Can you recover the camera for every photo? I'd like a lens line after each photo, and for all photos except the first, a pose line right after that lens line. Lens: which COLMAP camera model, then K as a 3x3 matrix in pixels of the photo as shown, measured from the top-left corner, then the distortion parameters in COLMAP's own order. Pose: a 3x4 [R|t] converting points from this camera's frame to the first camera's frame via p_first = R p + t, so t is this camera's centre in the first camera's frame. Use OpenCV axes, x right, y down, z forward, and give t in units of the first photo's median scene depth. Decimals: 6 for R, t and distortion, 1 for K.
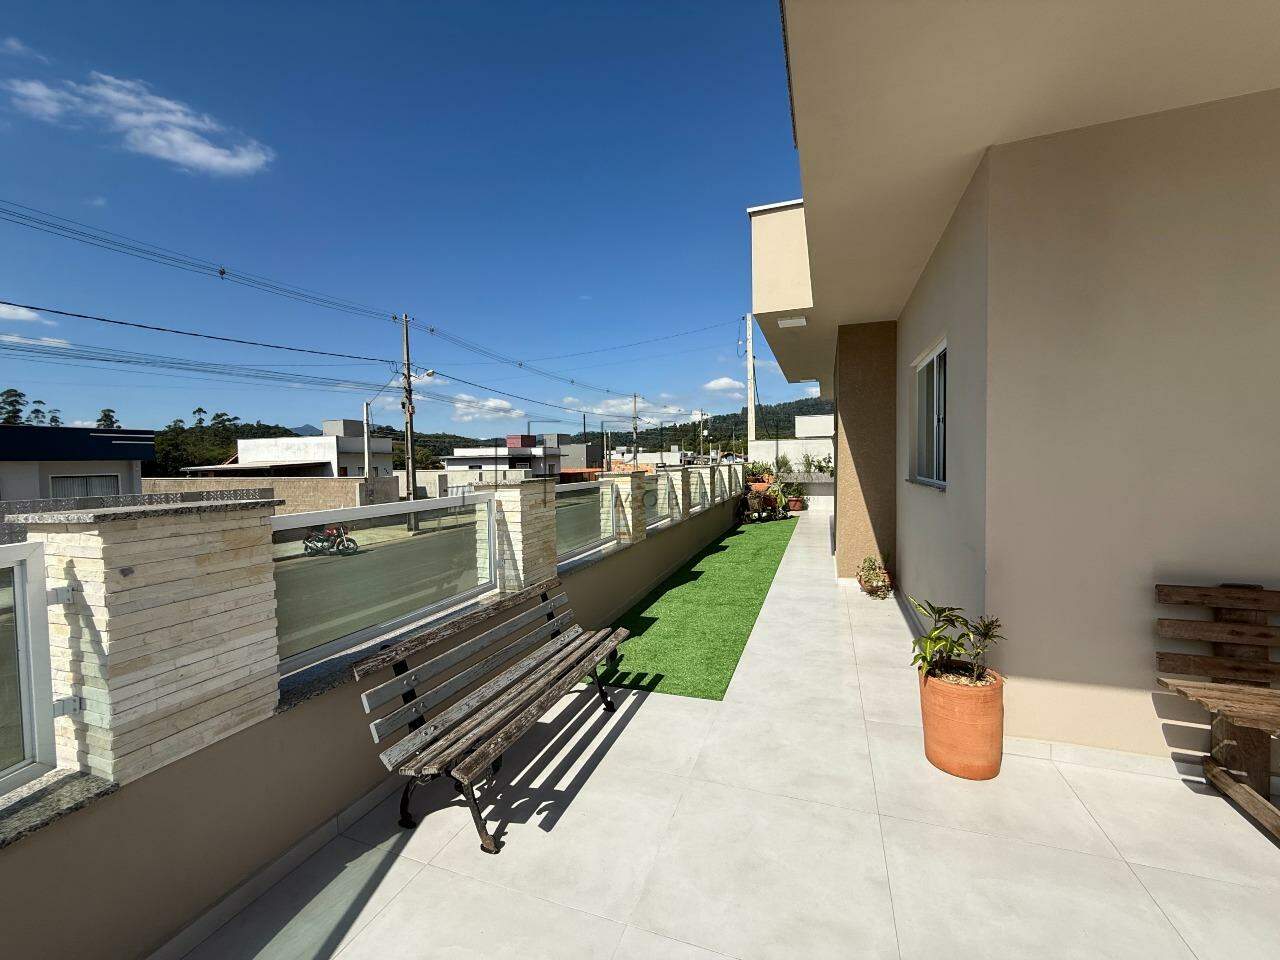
lens RADIAL K [[509.7, 0, 640.2], [0, 509.7, 467.2], [0, 0, 1]] dist [0.000013, 0.000061]
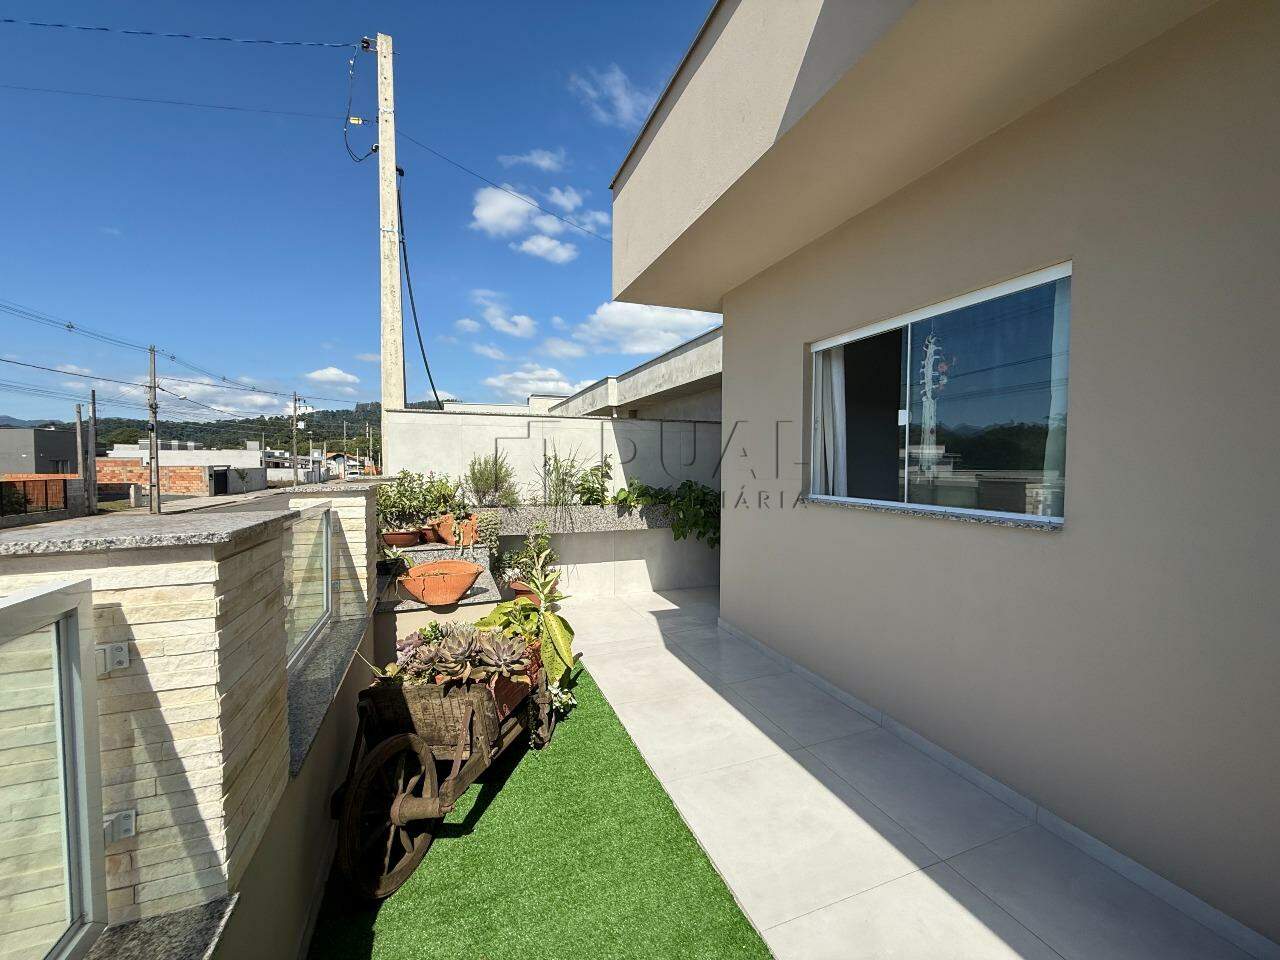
lens RADIAL K [[509.7, 0, 631.8], [0, 509.7, 487.5], [0, 0, 1]] dist [0.000013, 0.000061]
pose [[0.769242, -0.010114, 0.638878, 0.031970], [-0.009663, 0.999576, 0.027460, -0.003369], [-0.638885, -0.027296, 0.768818, 0.165417]]
